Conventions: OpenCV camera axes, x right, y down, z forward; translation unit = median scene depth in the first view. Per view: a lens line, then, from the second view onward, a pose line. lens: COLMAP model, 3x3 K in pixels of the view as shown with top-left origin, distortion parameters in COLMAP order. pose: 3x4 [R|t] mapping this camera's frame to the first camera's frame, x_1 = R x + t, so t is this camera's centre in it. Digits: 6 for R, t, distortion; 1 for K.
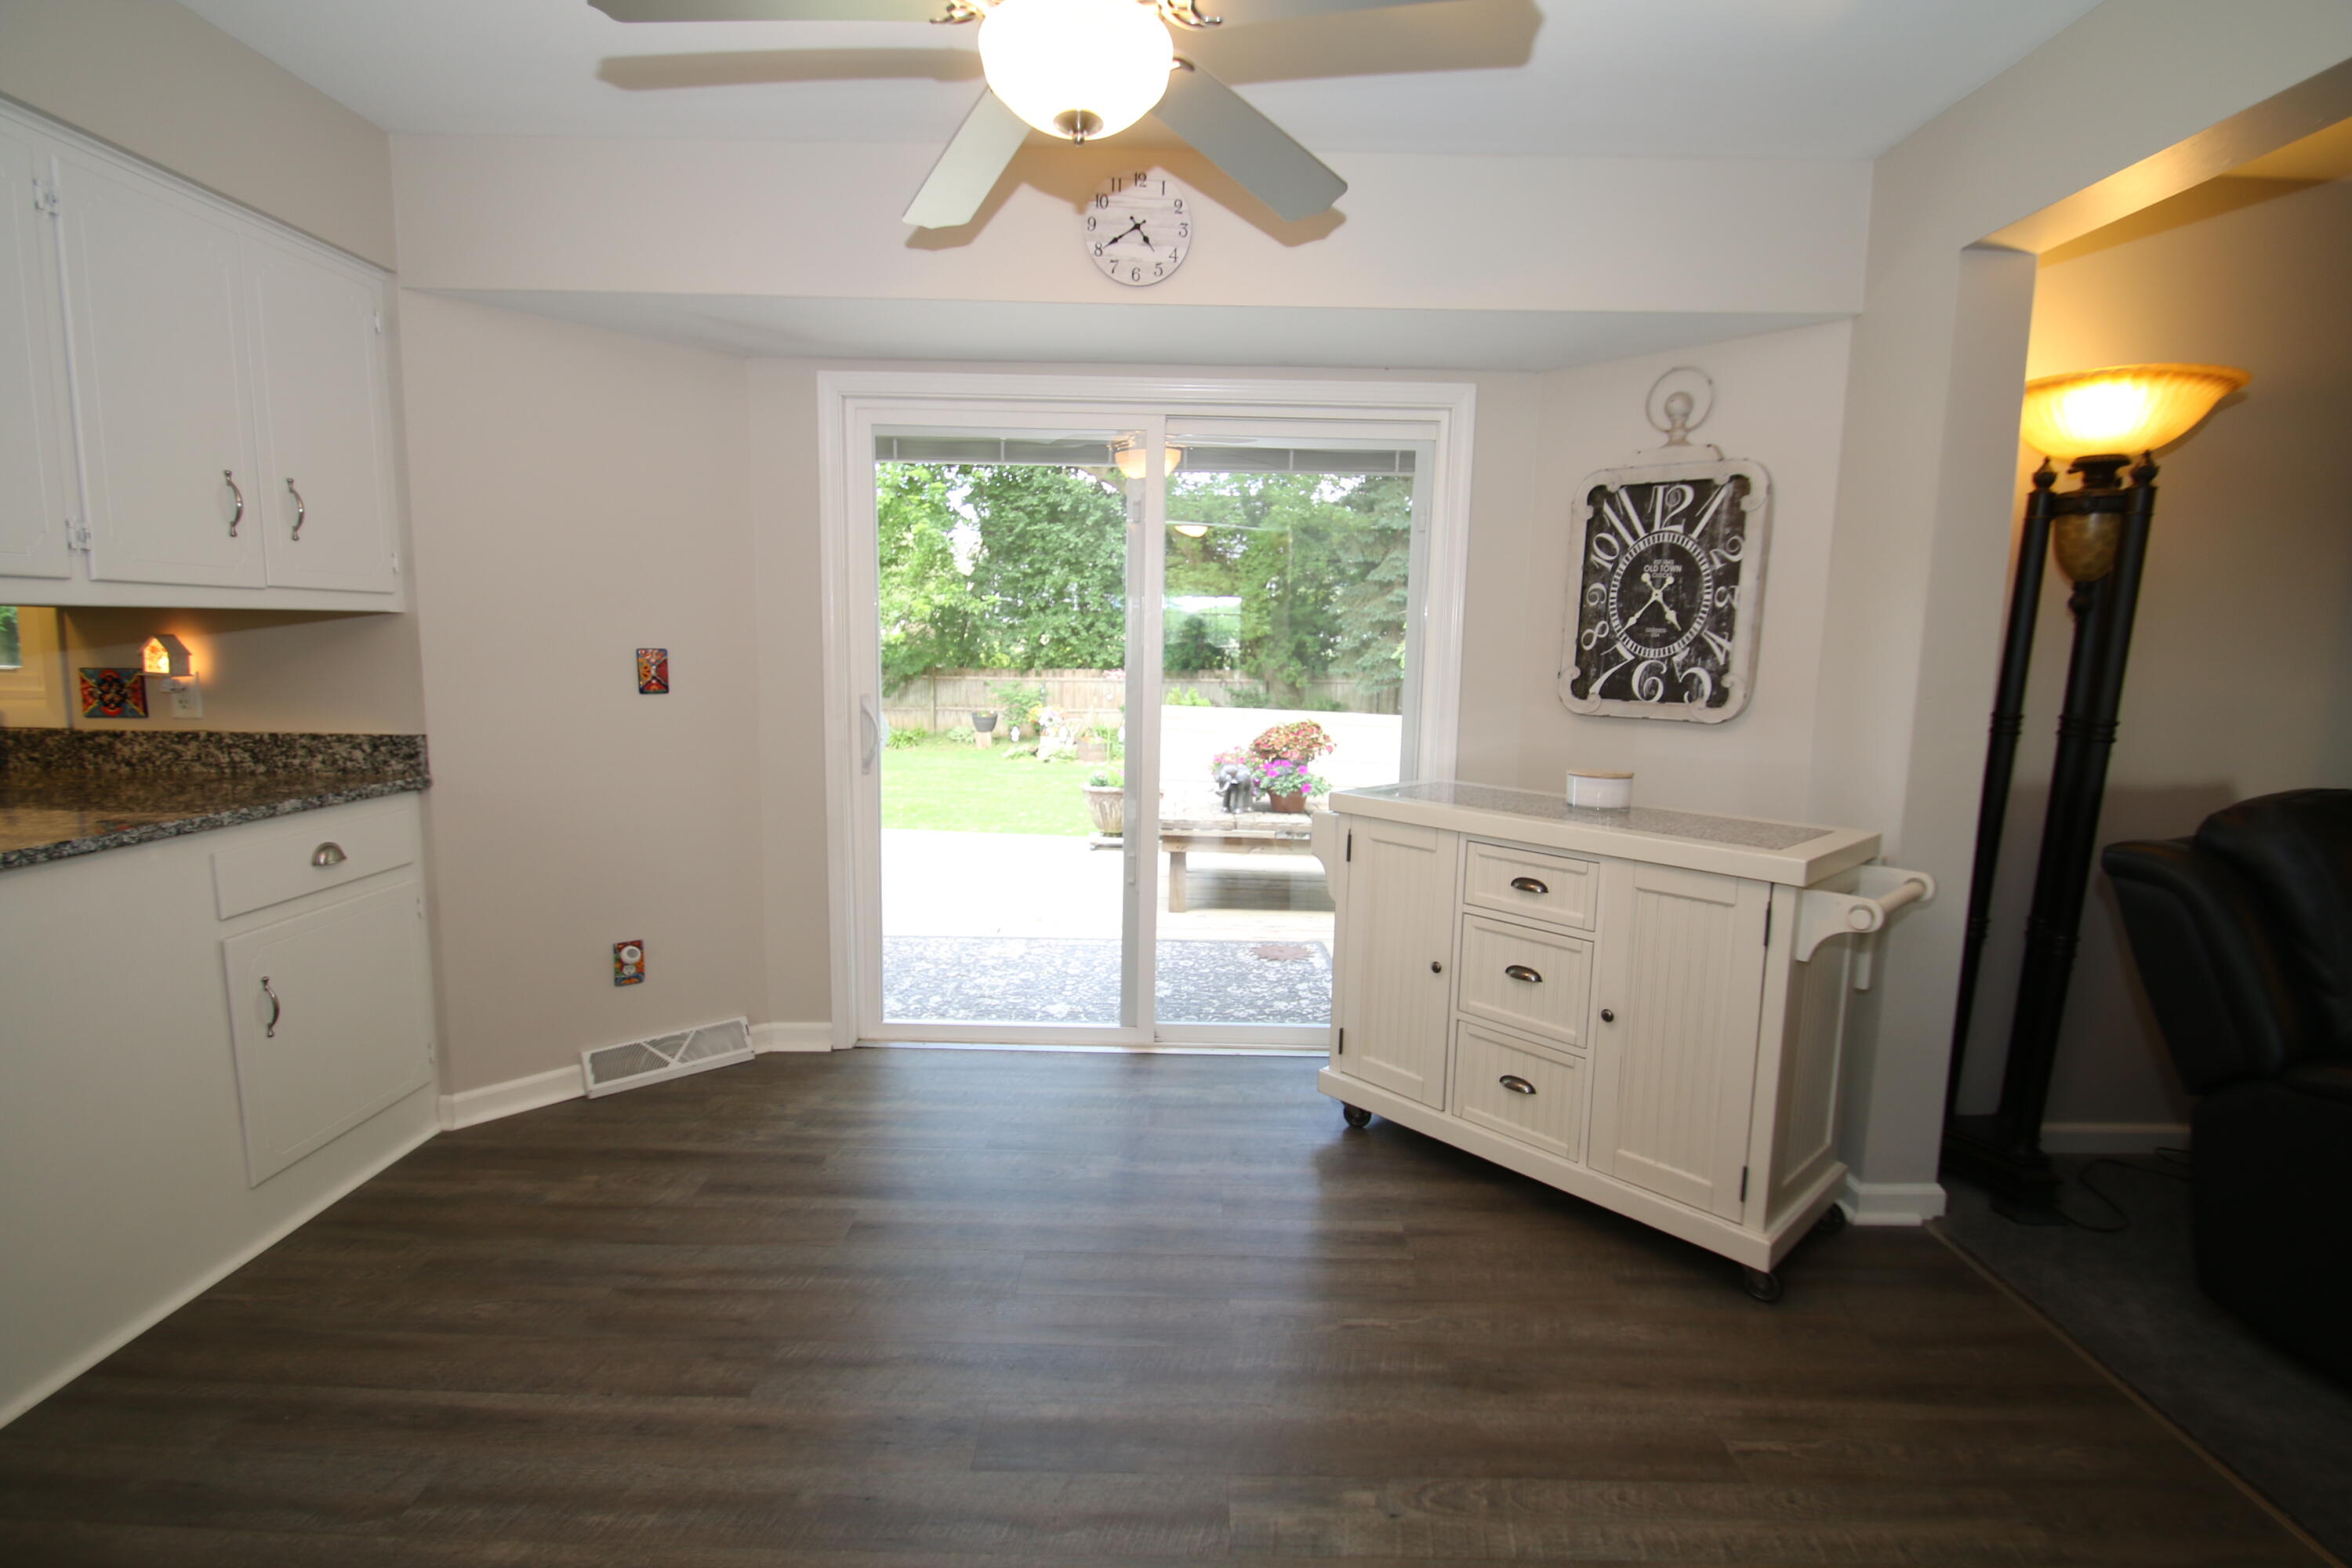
lens RADIAL K [[1094.2, 0, 1179.8], [0, 1094.2, 791.6], [0, 0, 1]] dist [0.000005, -0.000331]
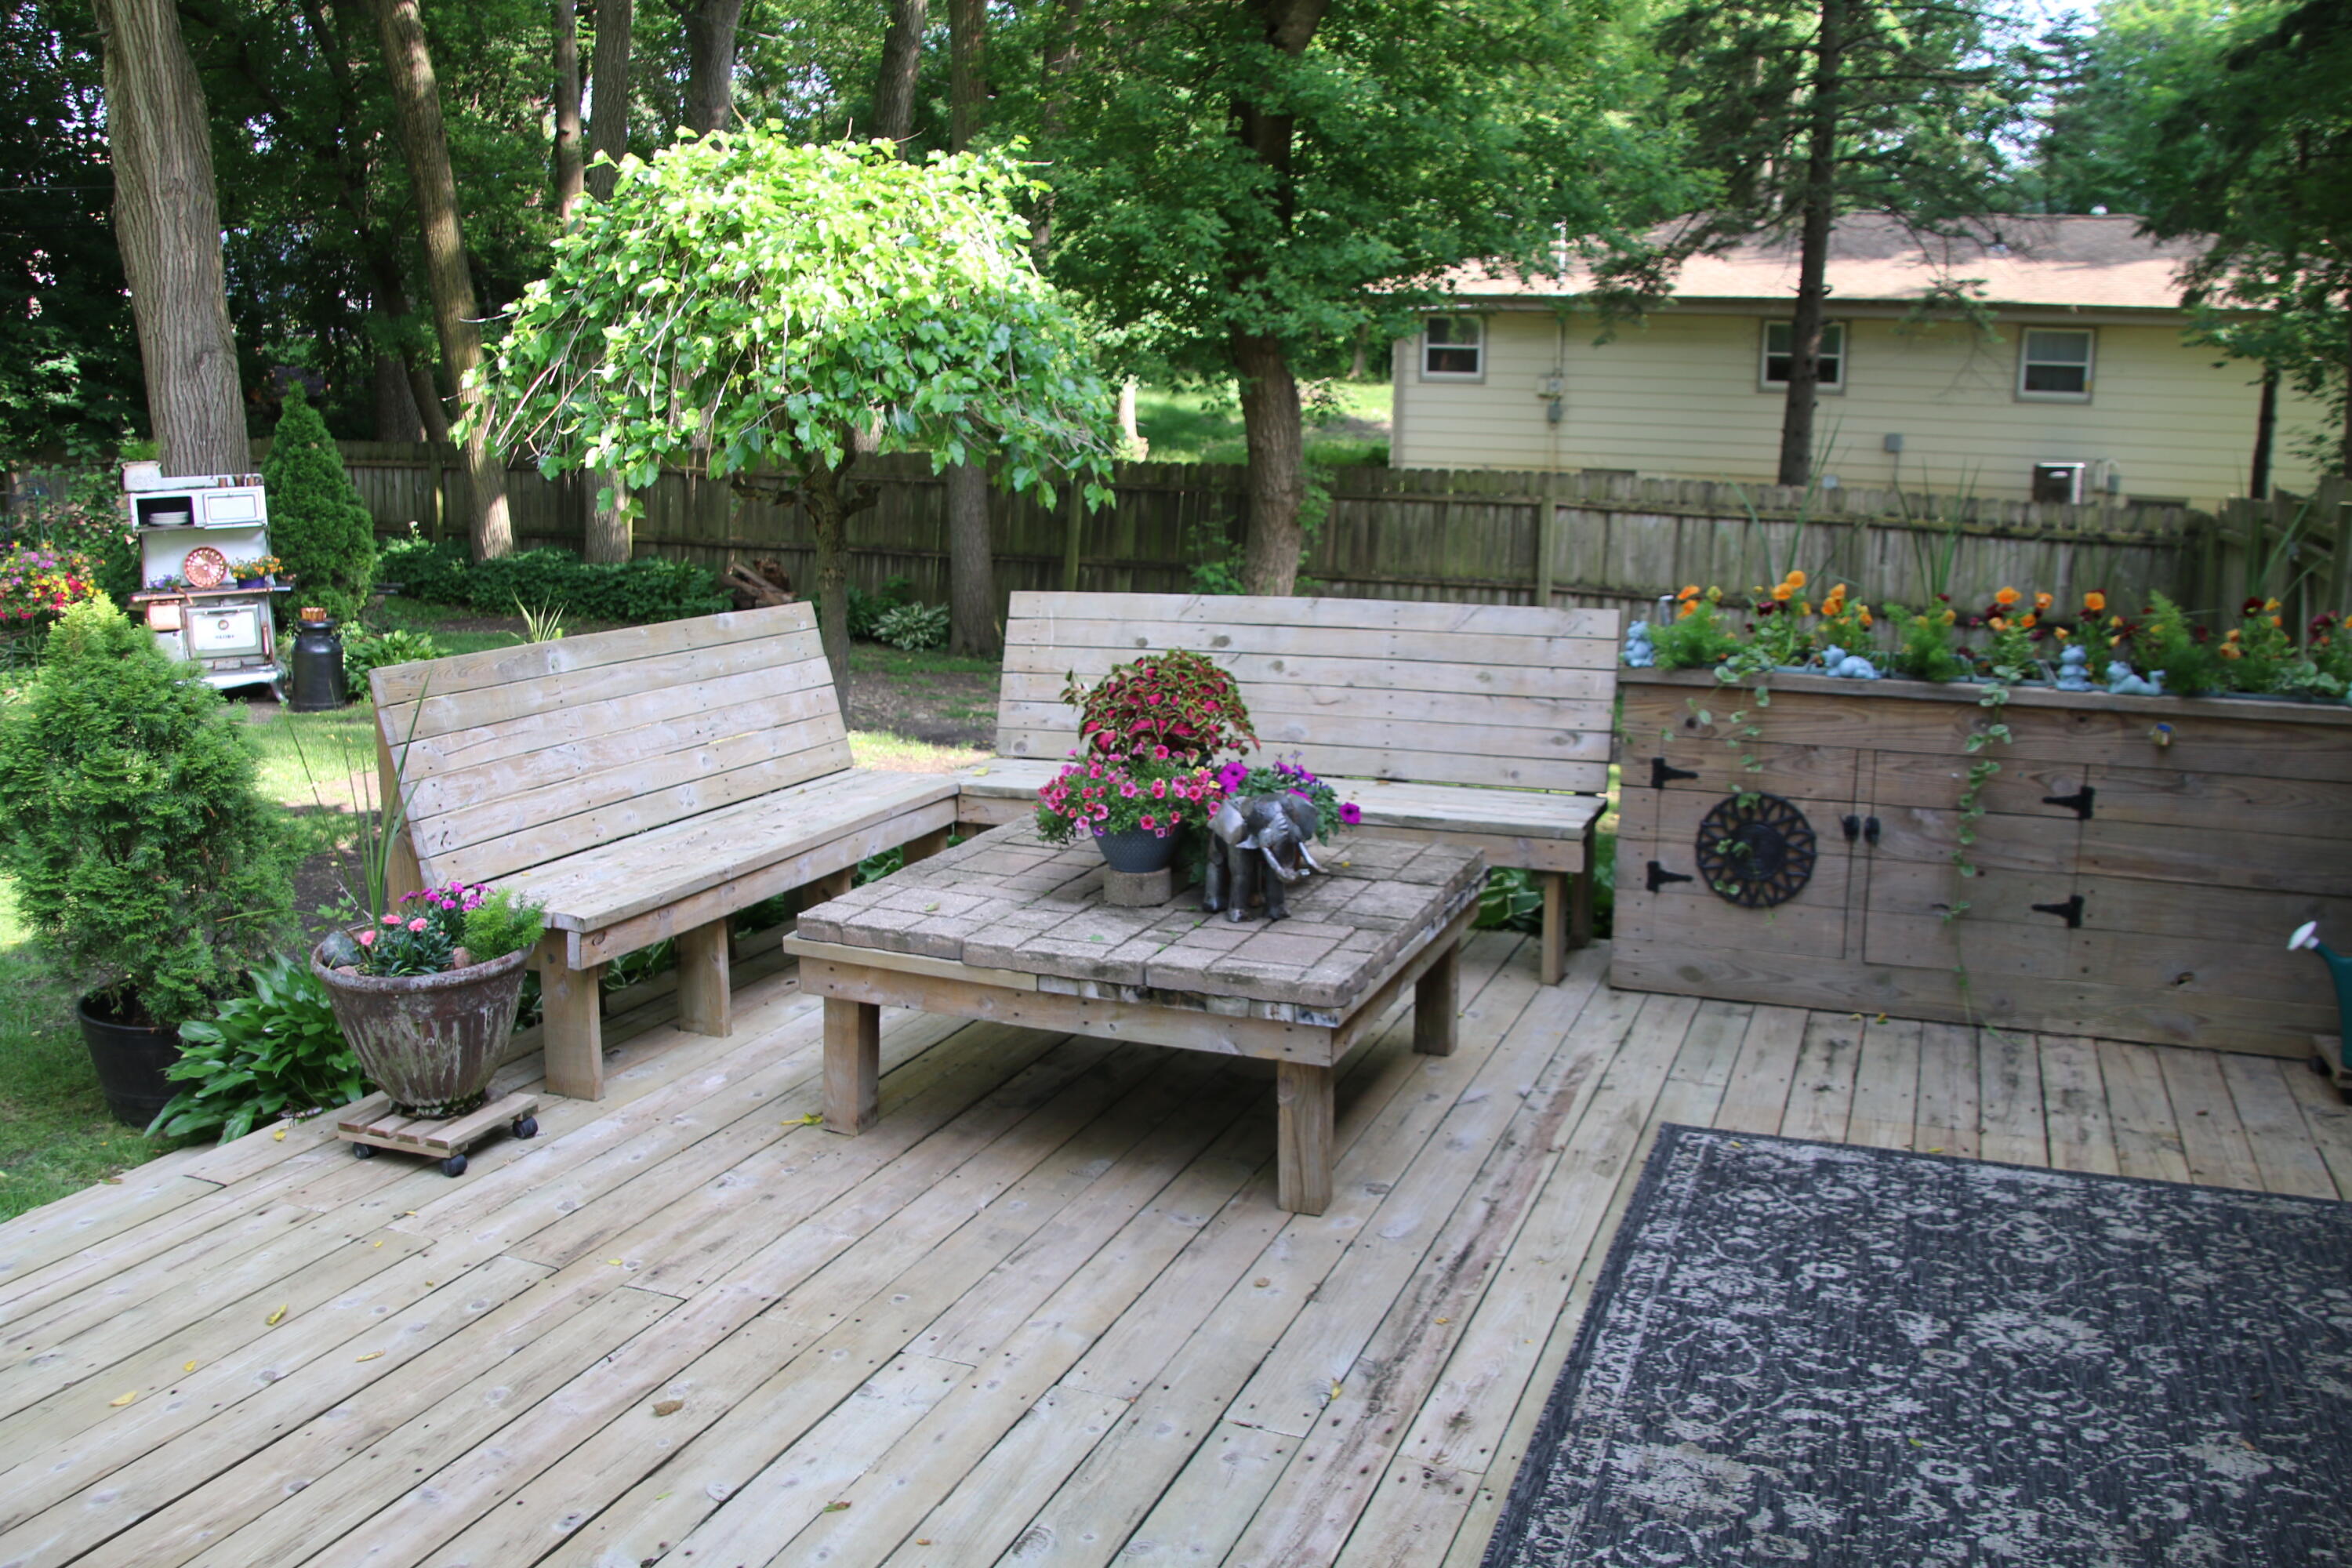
lens RADIAL K [[1960.9, 0, 1173.0], [0, 1960.9, 795.0], [0, 0, 1]] dist [-0.170943, 0.125844]
pose [[0.371969, -0.209892, 0.904204, -1.161999], [0.117937, 0.976892, 0.178248, -0.301210], [-0.920722, 0.040336, 0.388128, 1.504232]]
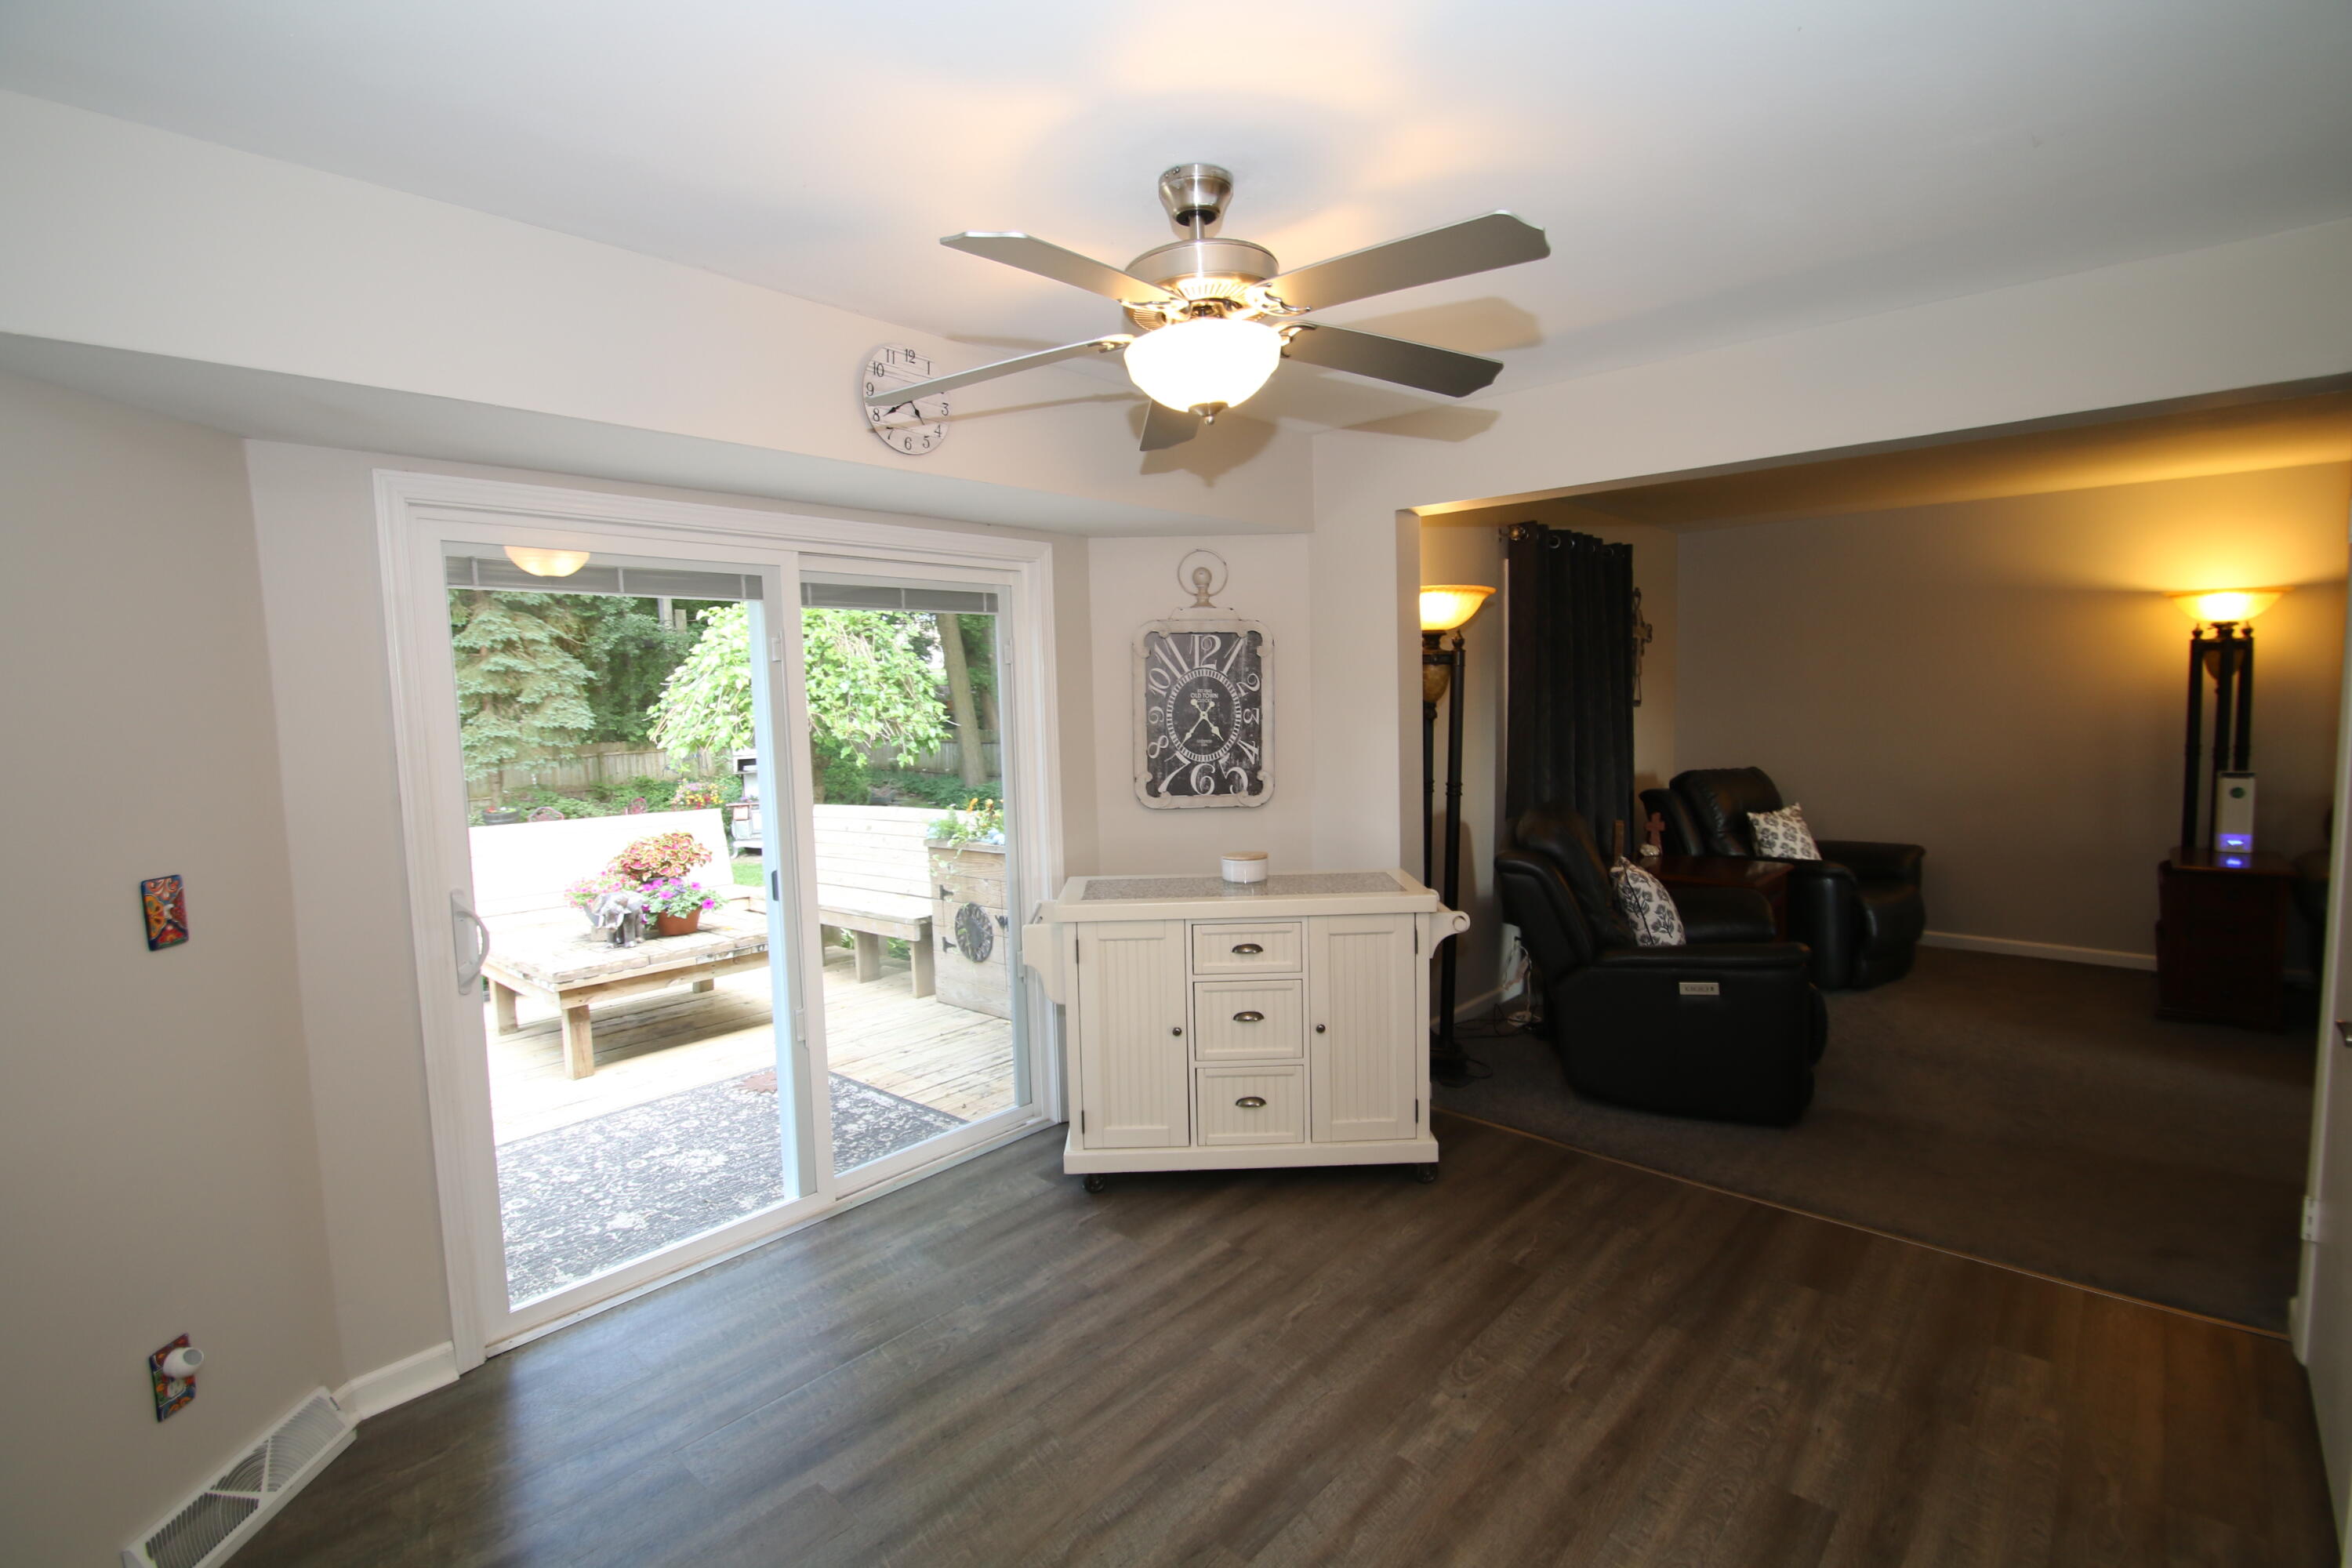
lens RADIAL K [[1086.4, 0, 1202.8], [0, 1086.4, 787.1], [0, 0, 1]] dist [0.001253, -0.012045]
pose [[0.657147, -0.102125, 0.746812, -0.563672], [0.137735, 0.990367, 0.014233, -0.111687], [-0.741071, 0.093509, 0.664883, 0.126427]]
